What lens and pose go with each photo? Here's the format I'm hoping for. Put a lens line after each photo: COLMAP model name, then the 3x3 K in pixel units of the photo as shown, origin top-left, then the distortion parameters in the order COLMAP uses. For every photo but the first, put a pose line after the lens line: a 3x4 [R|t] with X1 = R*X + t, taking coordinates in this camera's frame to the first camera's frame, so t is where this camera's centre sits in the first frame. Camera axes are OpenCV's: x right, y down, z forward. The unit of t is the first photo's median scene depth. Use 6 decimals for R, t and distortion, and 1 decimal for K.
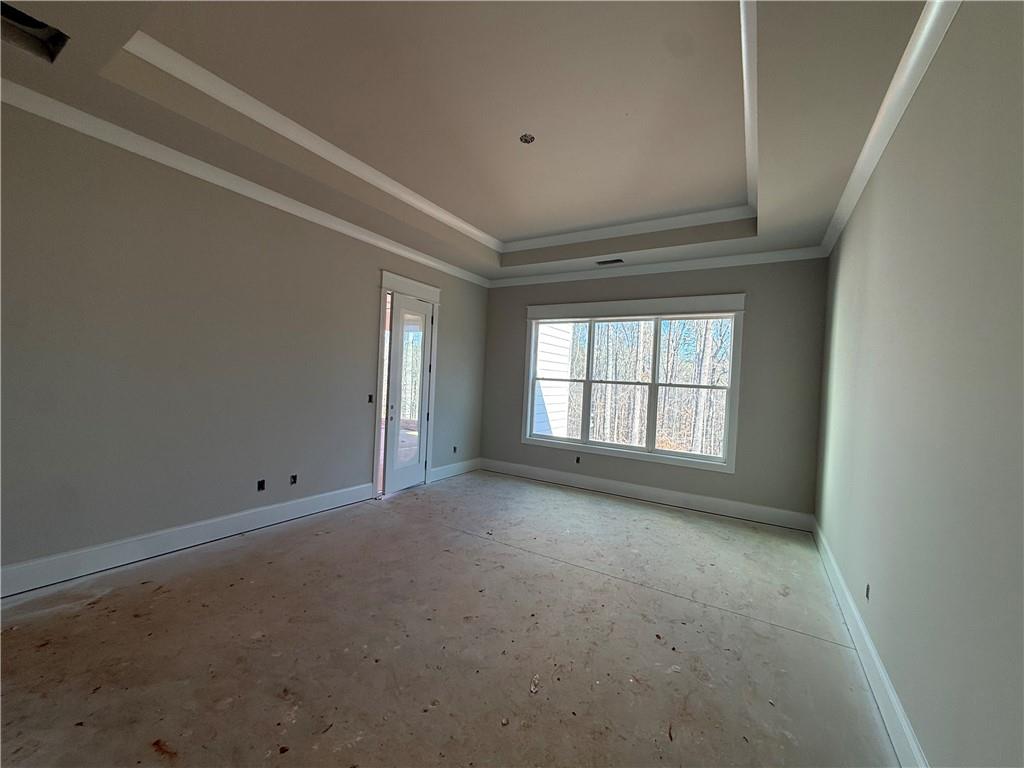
lens RADIAL K [[405.9, 0, 506.4], [0, 405.9, 383.5], [0, 0, 1]] dist [-0.001310, -0.000160]
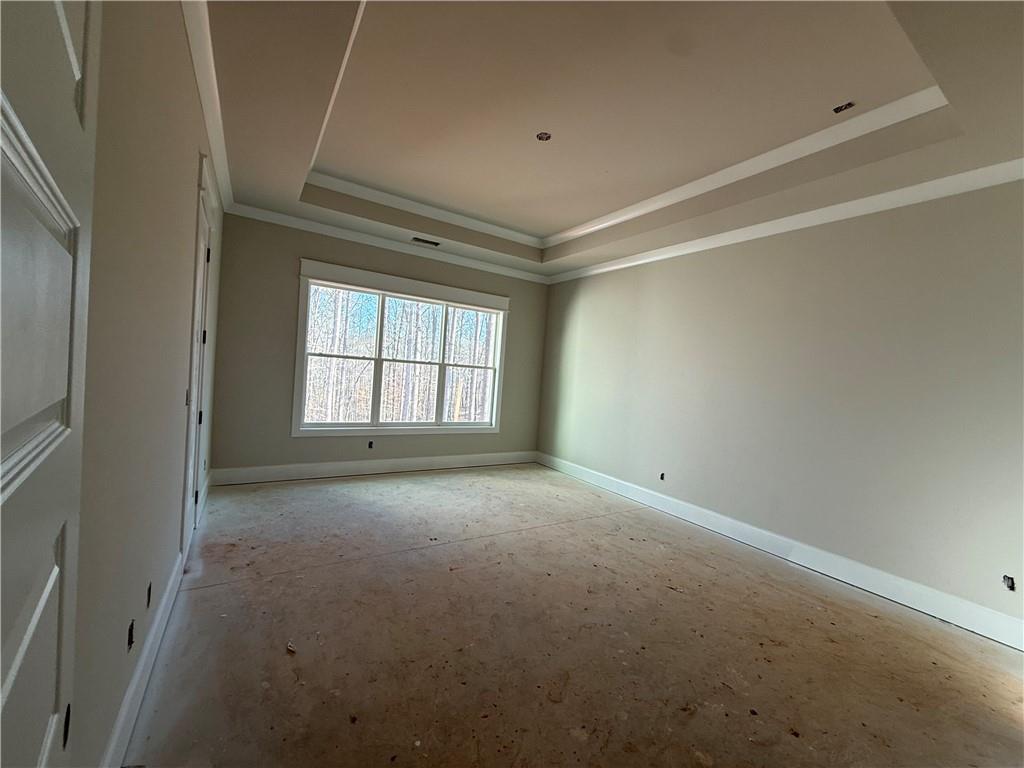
lens RADIAL K [[405.9, 0, 515.3], [0, 405.9, 383.1], [0, 0, 1]] dist [-0.001310, -0.000160]
pose [[0.436182, -0.042447, 0.898857, -0.619697], [-0.043587, 0.996718, 0.068220, -0.034893], [-0.898802, -0.068935, 0.432900, 0.389478]]
